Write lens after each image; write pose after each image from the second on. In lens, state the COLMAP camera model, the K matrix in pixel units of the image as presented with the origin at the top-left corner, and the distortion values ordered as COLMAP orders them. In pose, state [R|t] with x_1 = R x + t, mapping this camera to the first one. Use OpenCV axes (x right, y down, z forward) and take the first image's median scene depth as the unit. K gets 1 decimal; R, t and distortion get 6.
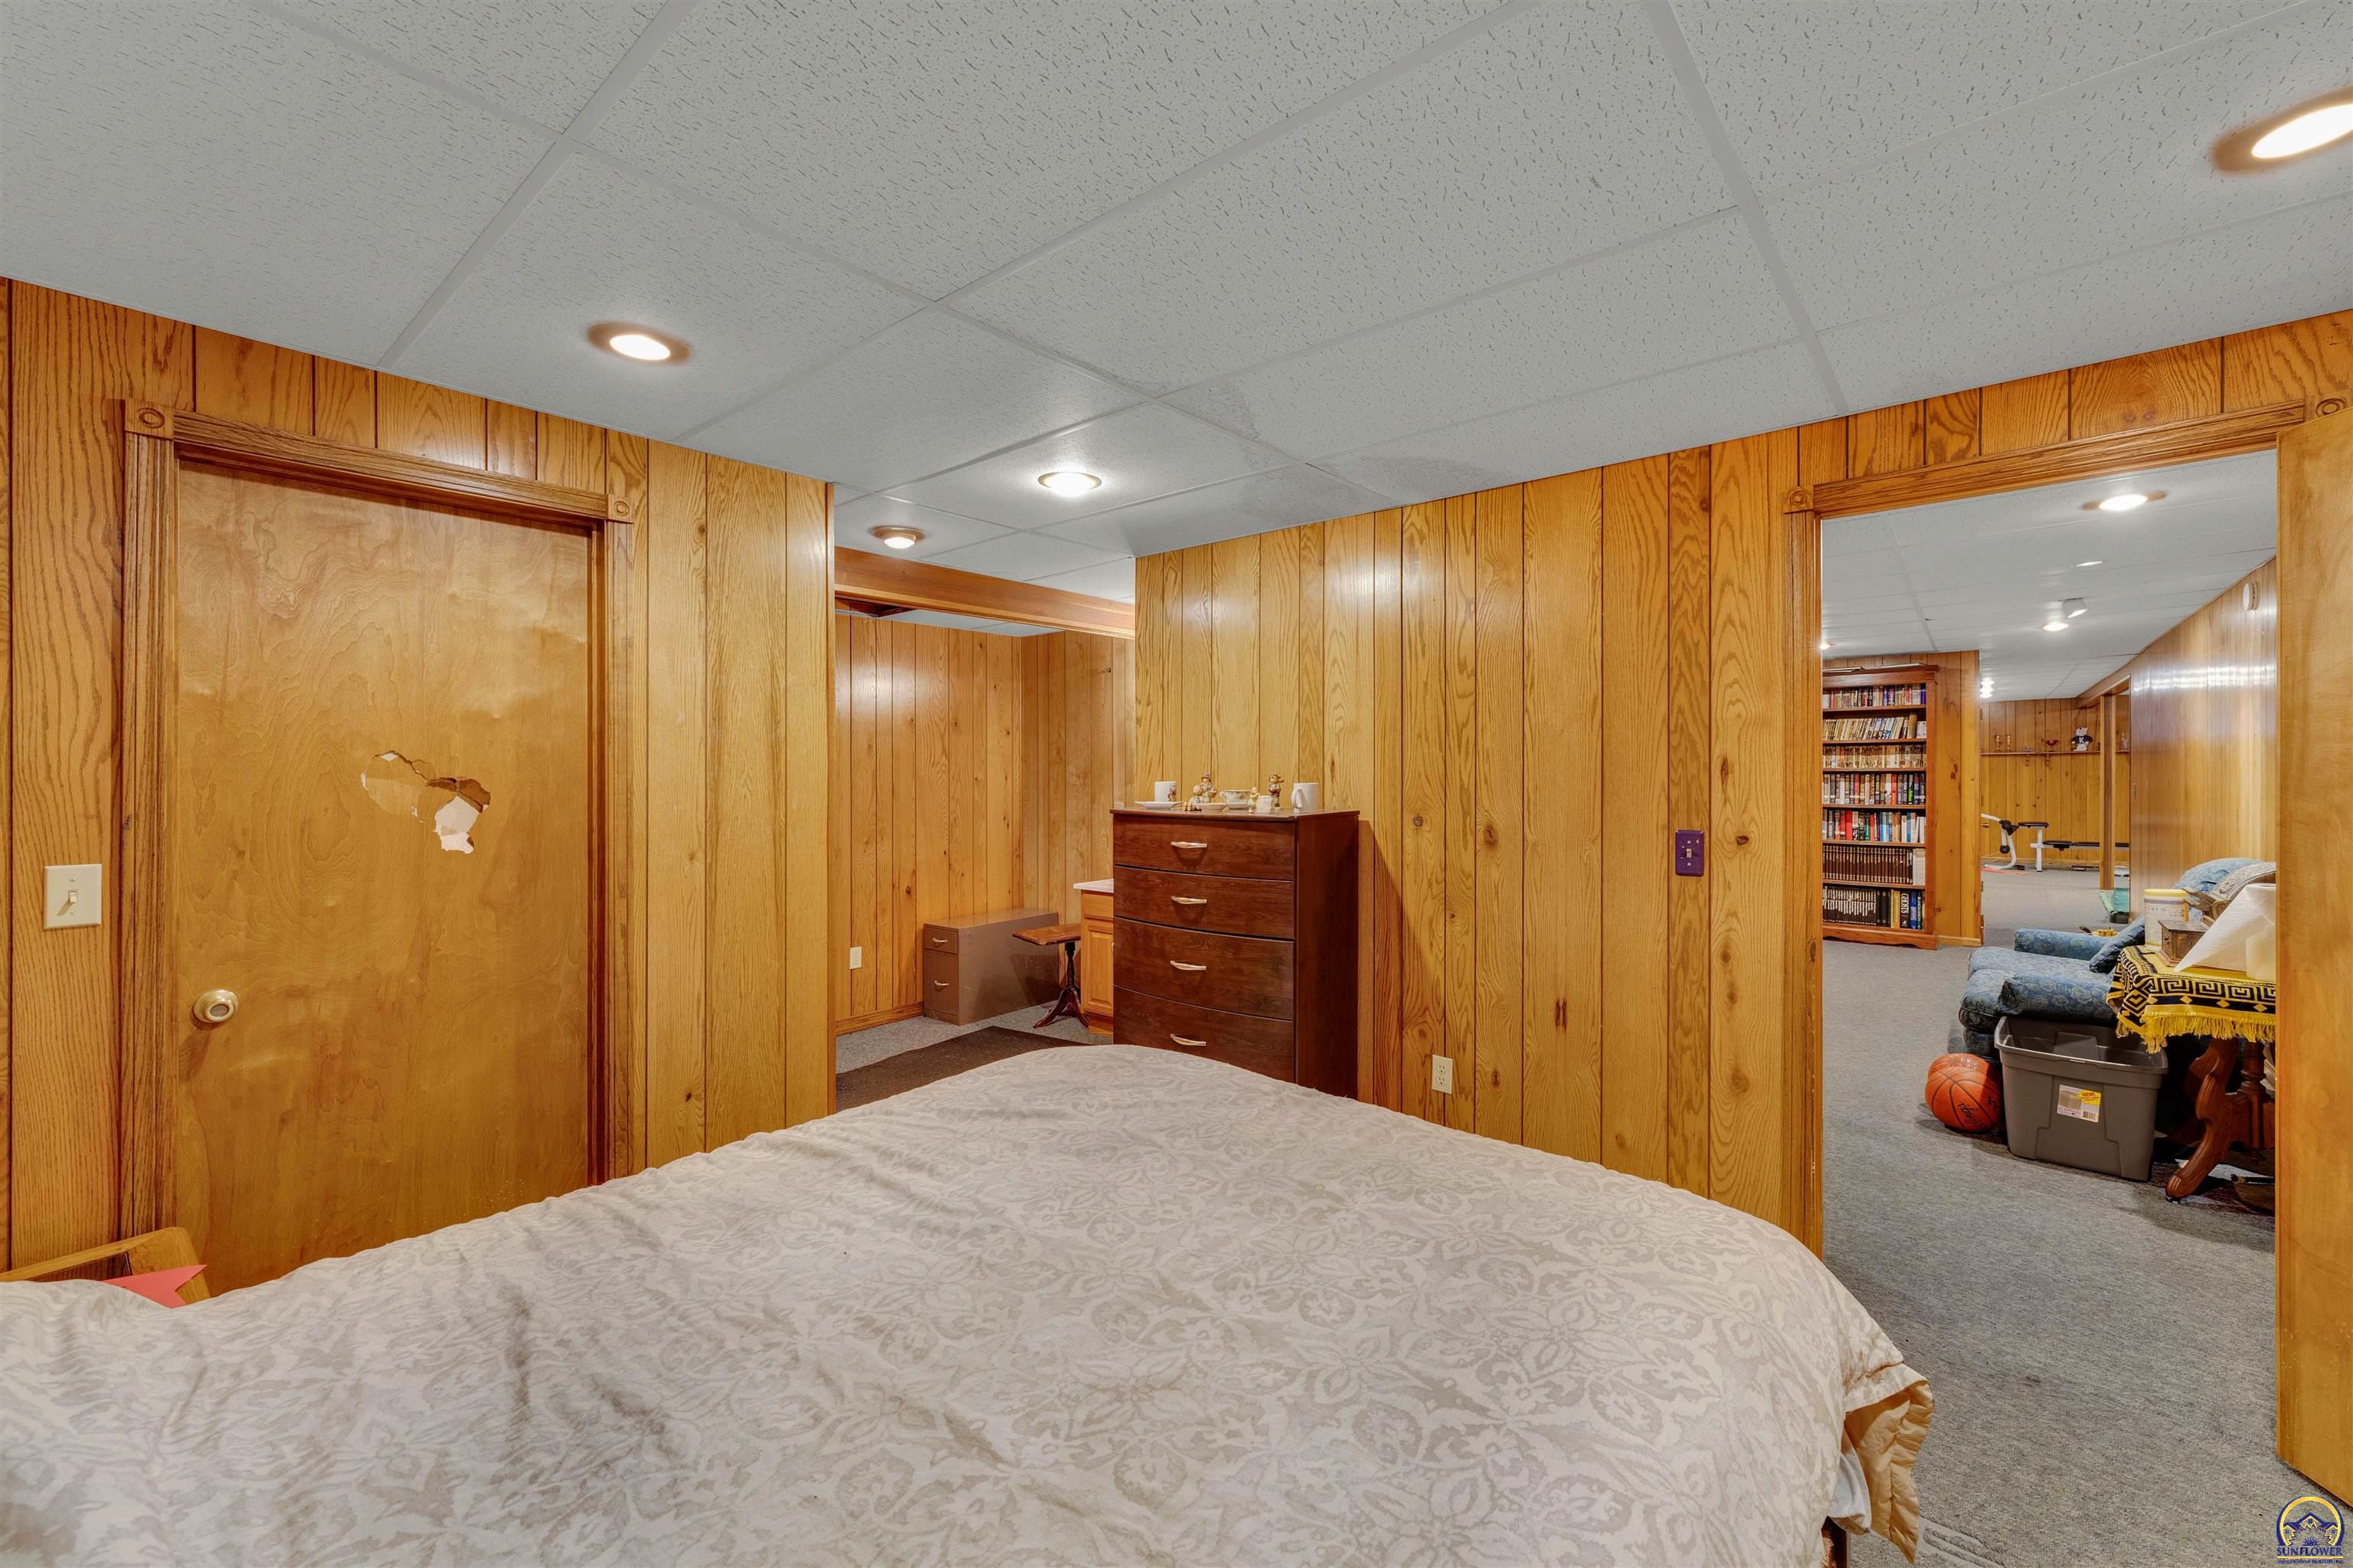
lens RADIAL K [[935.0, 0, 1188.3], [0, 935.0, 776.2], [0, 0, 1]] dist [0.000397, -0.000114]
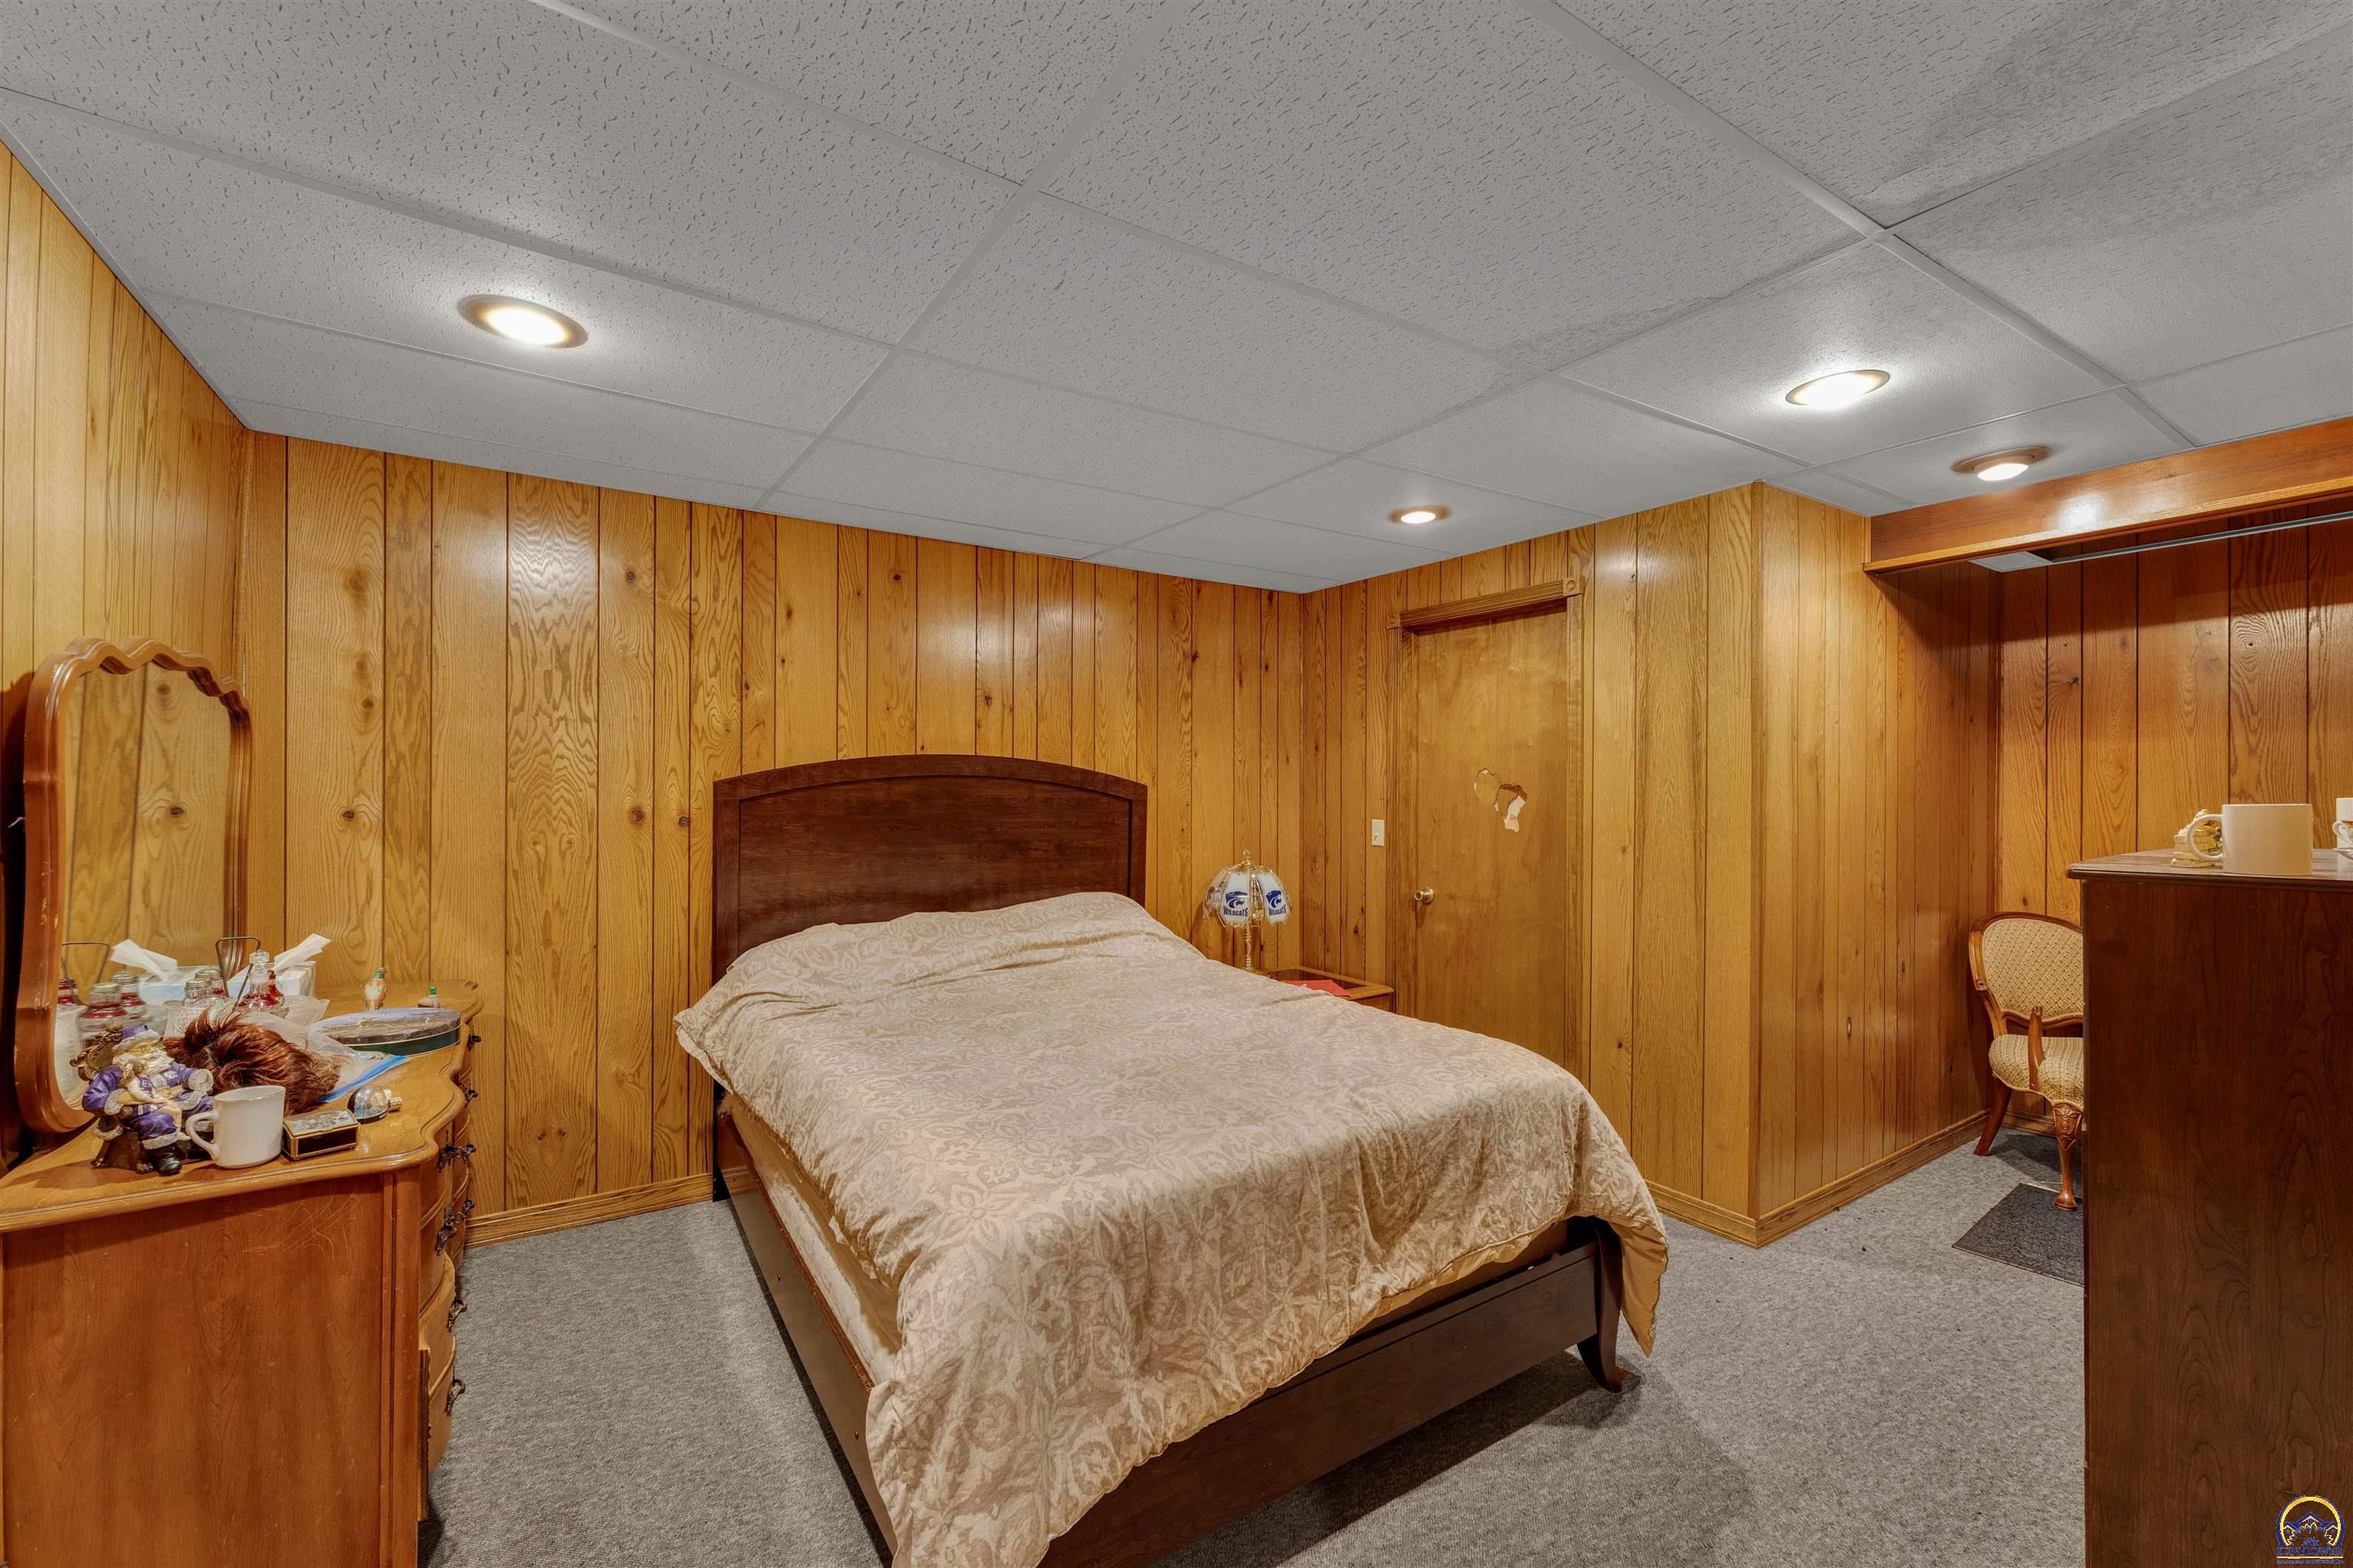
lens RADIAL K [[935.0, 0, 1175.5], [0, 935.0, 785.9], [0, 0, 1]] dist [0.000397, -0.000114]
pose [[-0.264774, 0.003817, -0.964303, 0.897289], [-0.008096, 0.999948, 0.006181, -0.000133], [0.964277, 0.009443, -0.264729, 0.851052]]
